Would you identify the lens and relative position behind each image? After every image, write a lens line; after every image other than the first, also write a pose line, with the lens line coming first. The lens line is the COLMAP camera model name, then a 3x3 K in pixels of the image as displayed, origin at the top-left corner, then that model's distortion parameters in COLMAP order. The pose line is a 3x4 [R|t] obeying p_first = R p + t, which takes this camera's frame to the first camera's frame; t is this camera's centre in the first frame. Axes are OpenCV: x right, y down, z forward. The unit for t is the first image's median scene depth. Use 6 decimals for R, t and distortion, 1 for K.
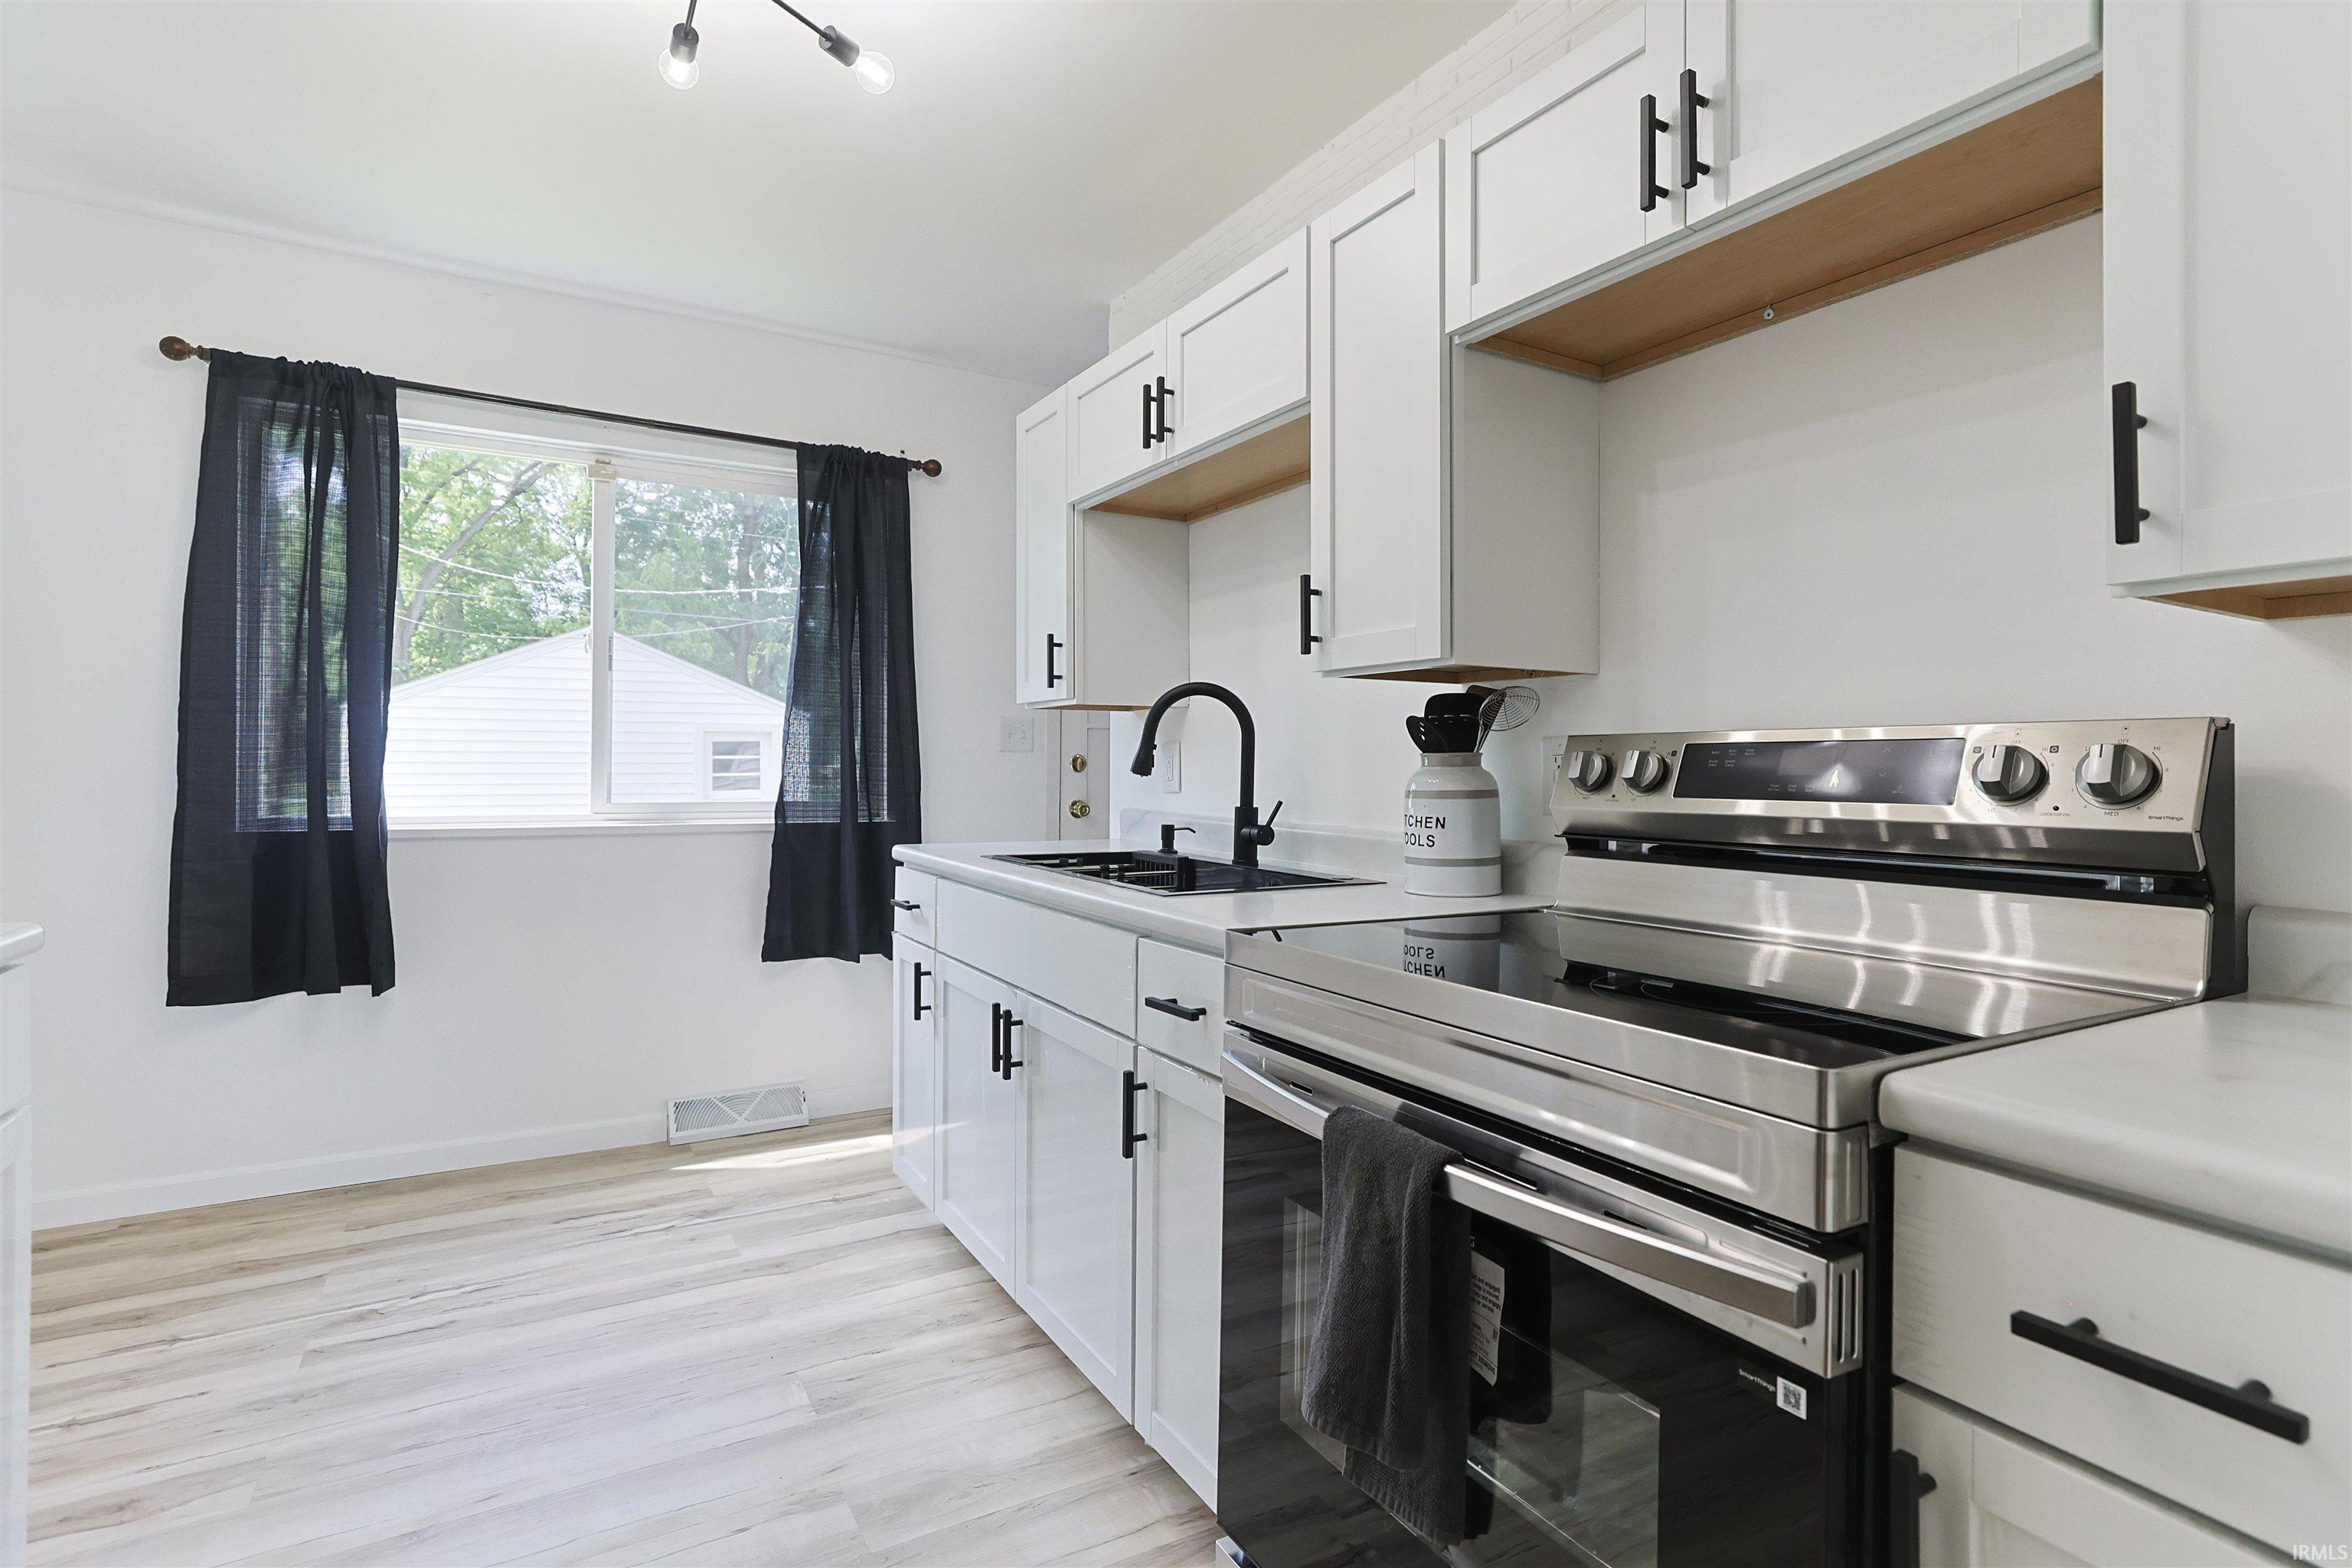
lens RADIAL K [[1153.0, 0, 1222.1], [0, 1153.0, 762.1], [0, 0, 1]] dist [-0.027266, 0.013396]
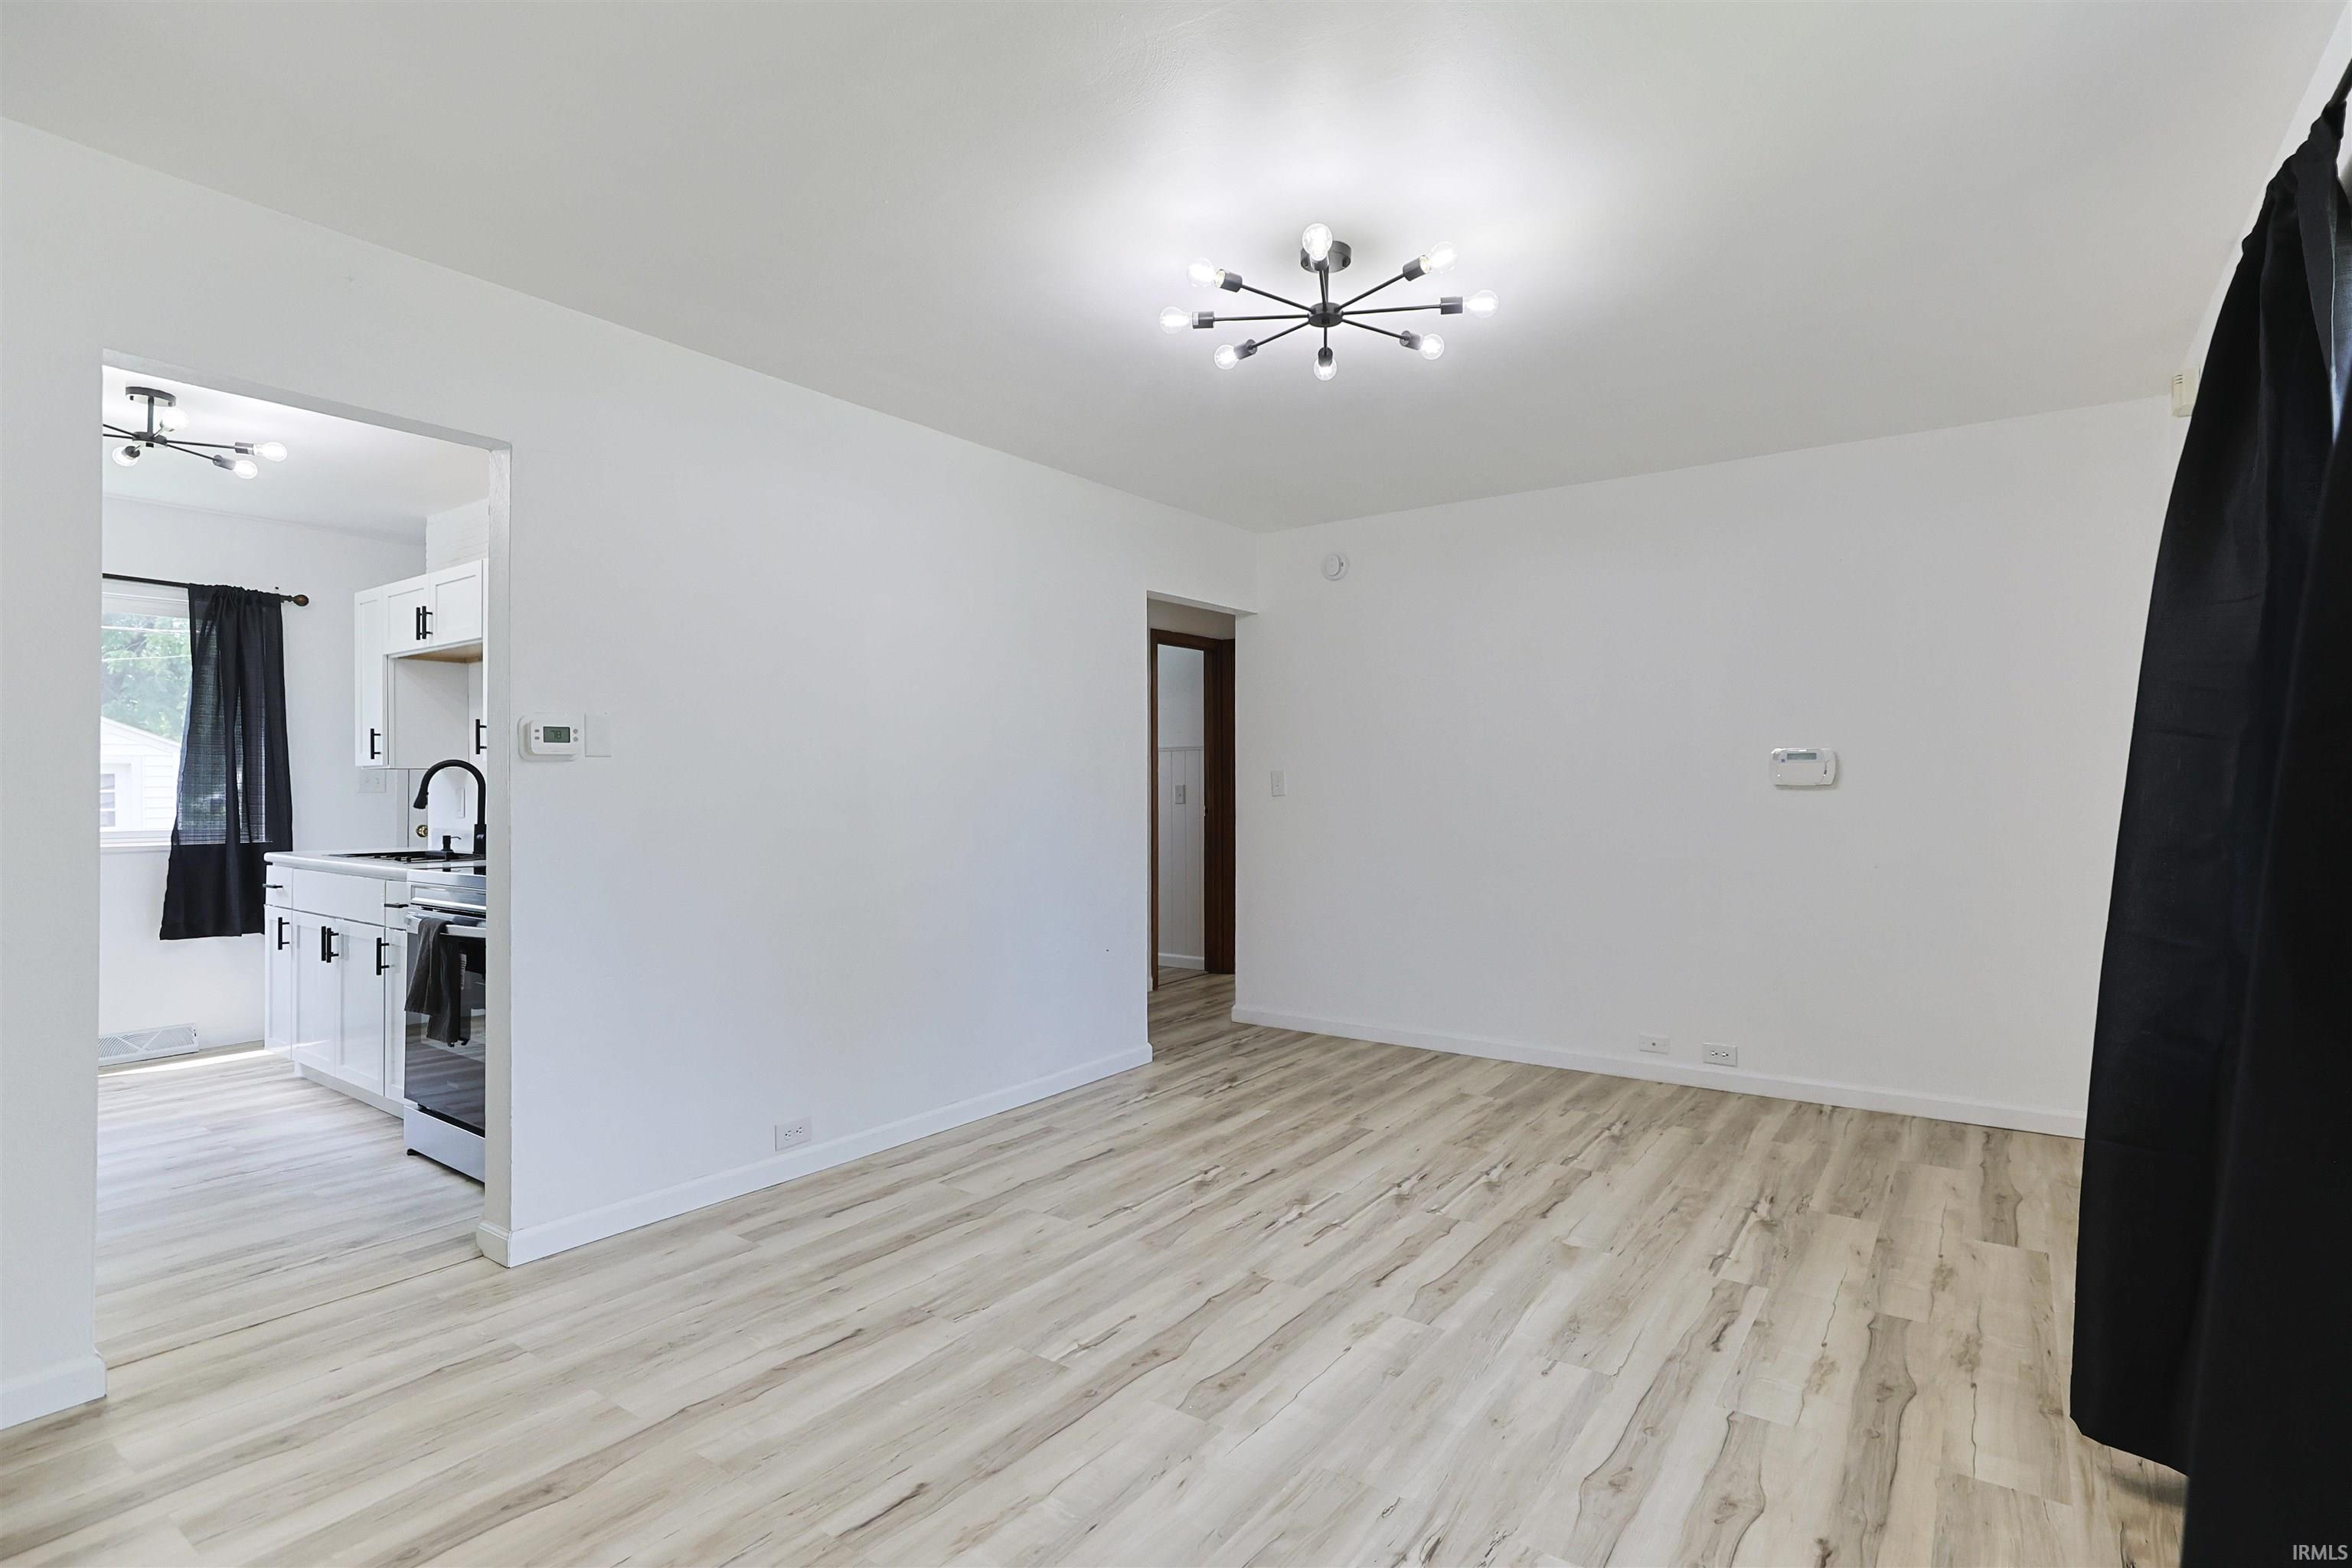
lens RADIAL K [[1171.4, 0, 1200.2], [0, 1171.4, 774.0], [0, 0, 1]] dist [-0.014087, 0.001281]
pose [[0.929010, -0.006293, 0.370002, 0.364392], [0.009926, 0.999919, -0.007917, -0.015451], [-0.369922, 0.011027, 0.928997, -1.104840]]
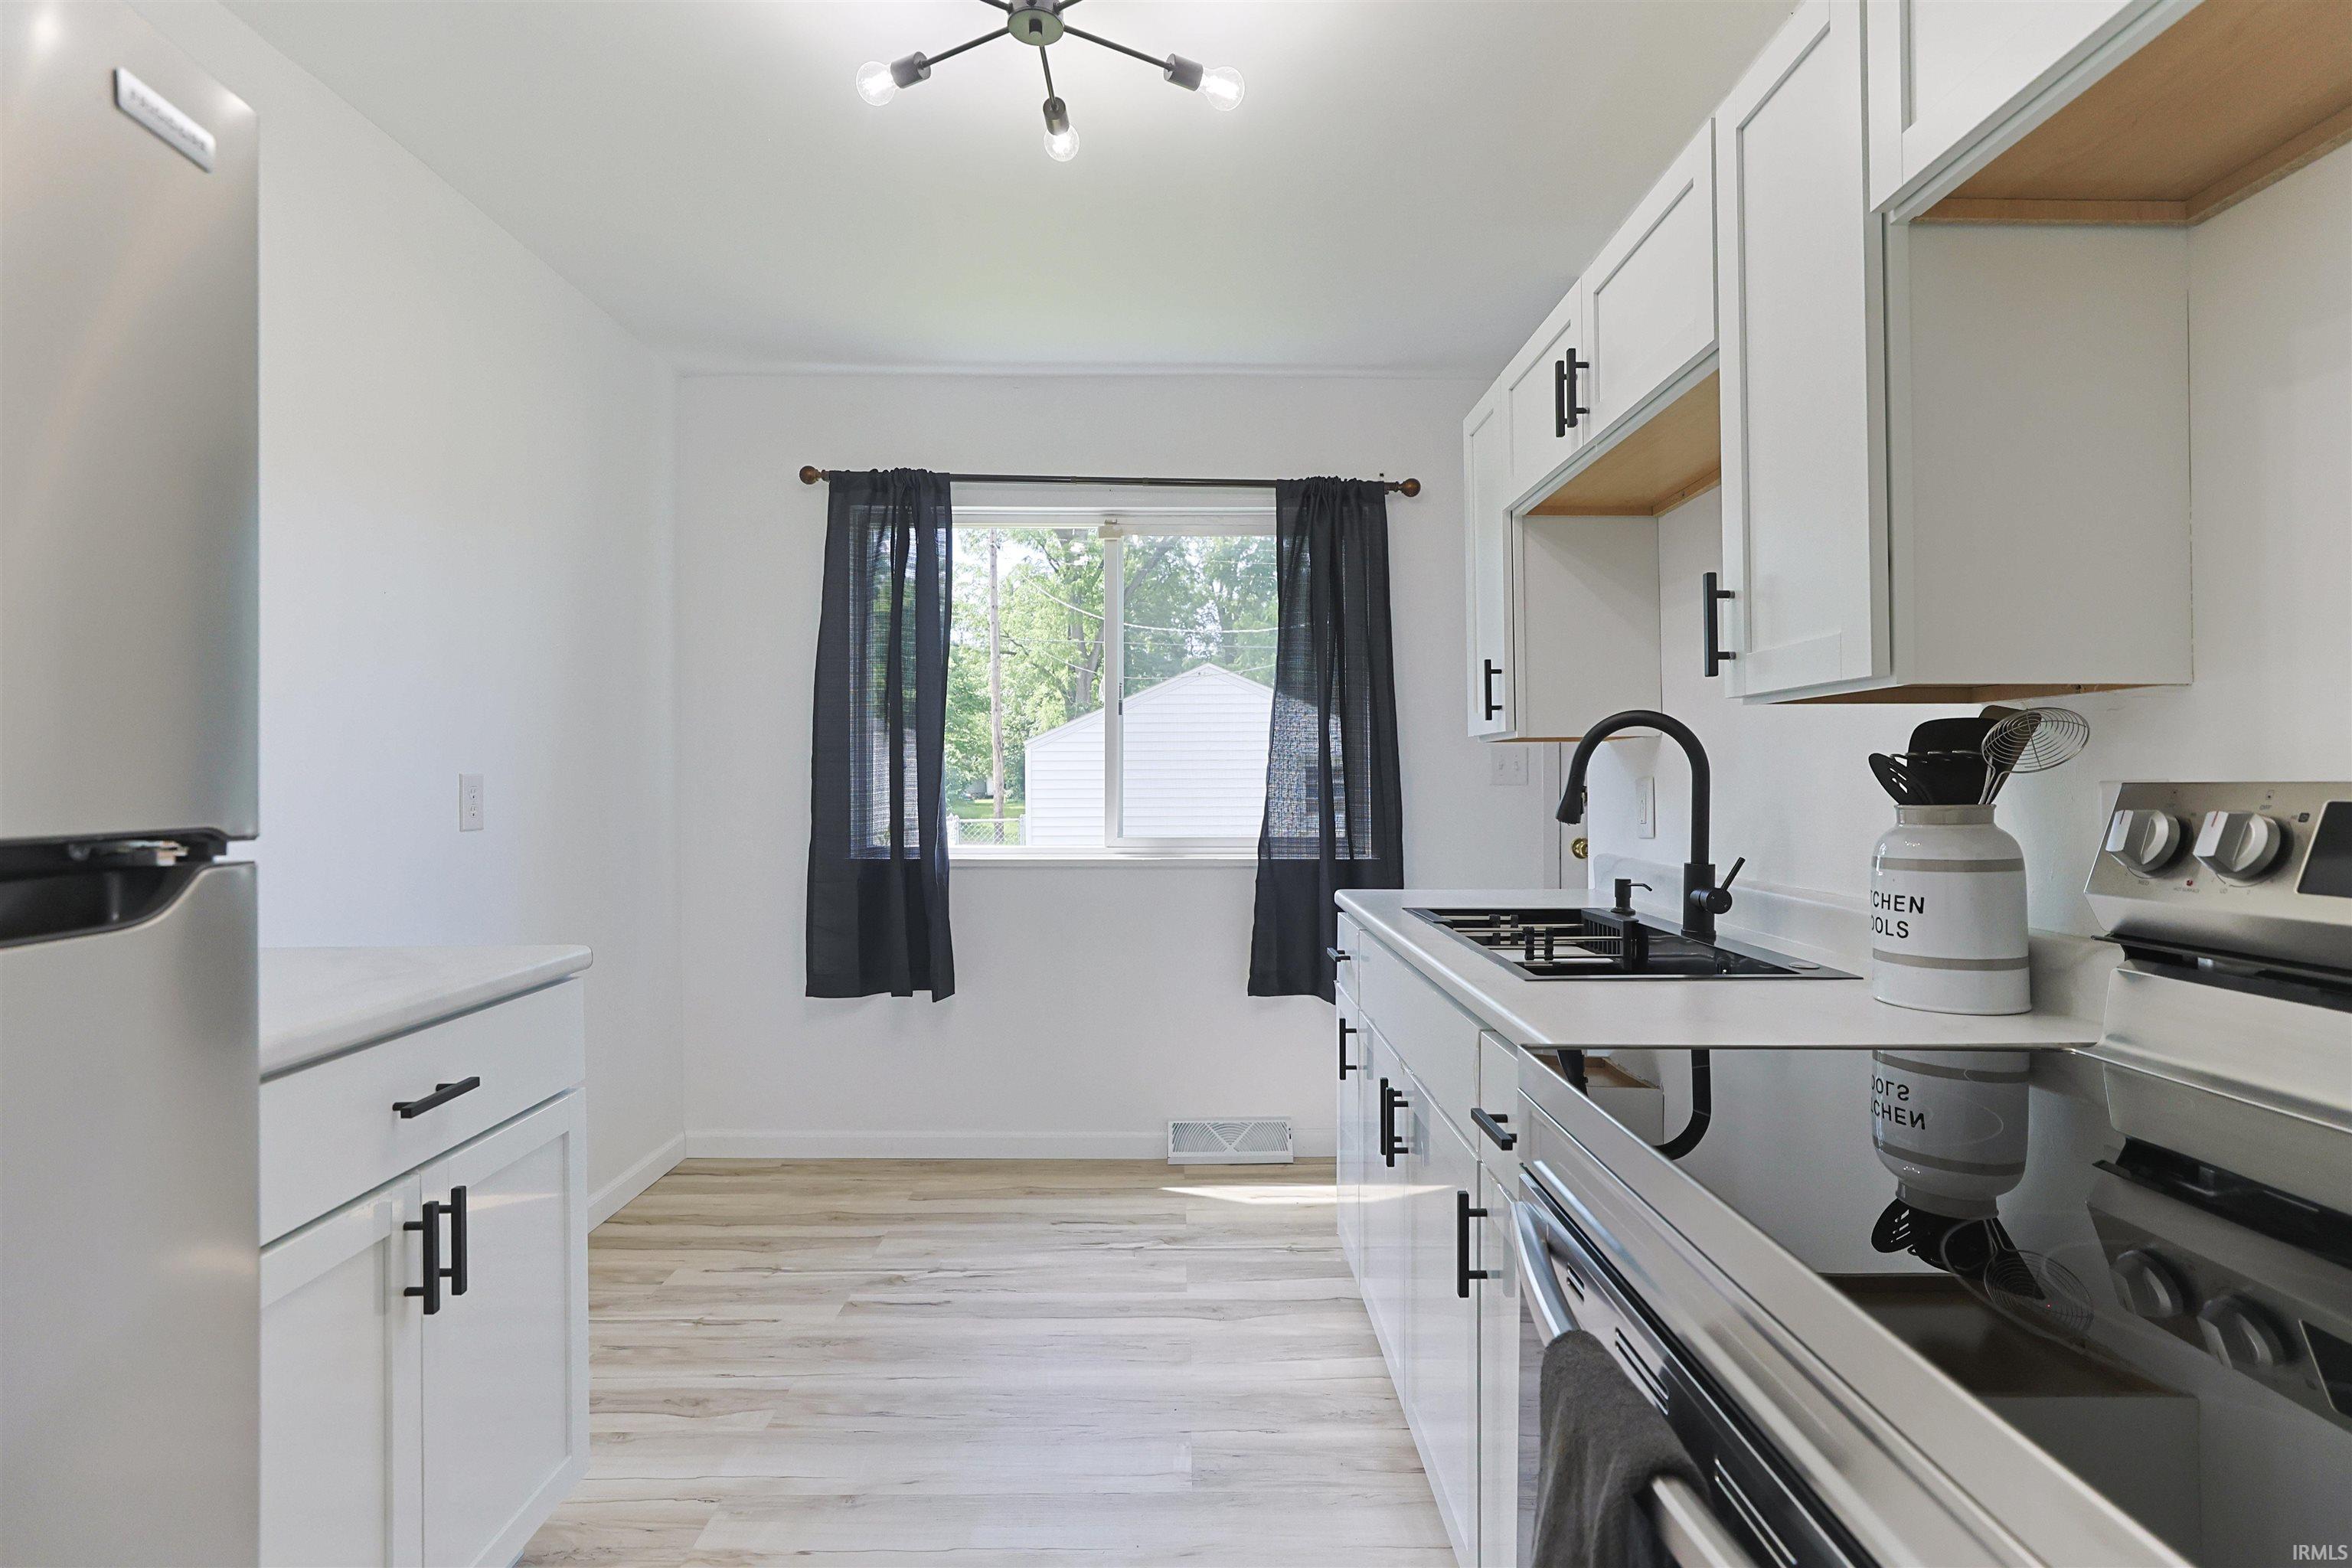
lens RADIAL K [[1171.4, 0, 1200.2], [0, 1171.4, 774.0], [0, 0, 1]] dist [-0.014087, 0.001281]
pose [[0.863215, -0.012899, -0.504672, 0.113947], [0.009661, 0.999913, -0.009032, -0.016878], [0.504745, 0.002921, 0.863264, 0.107744]]
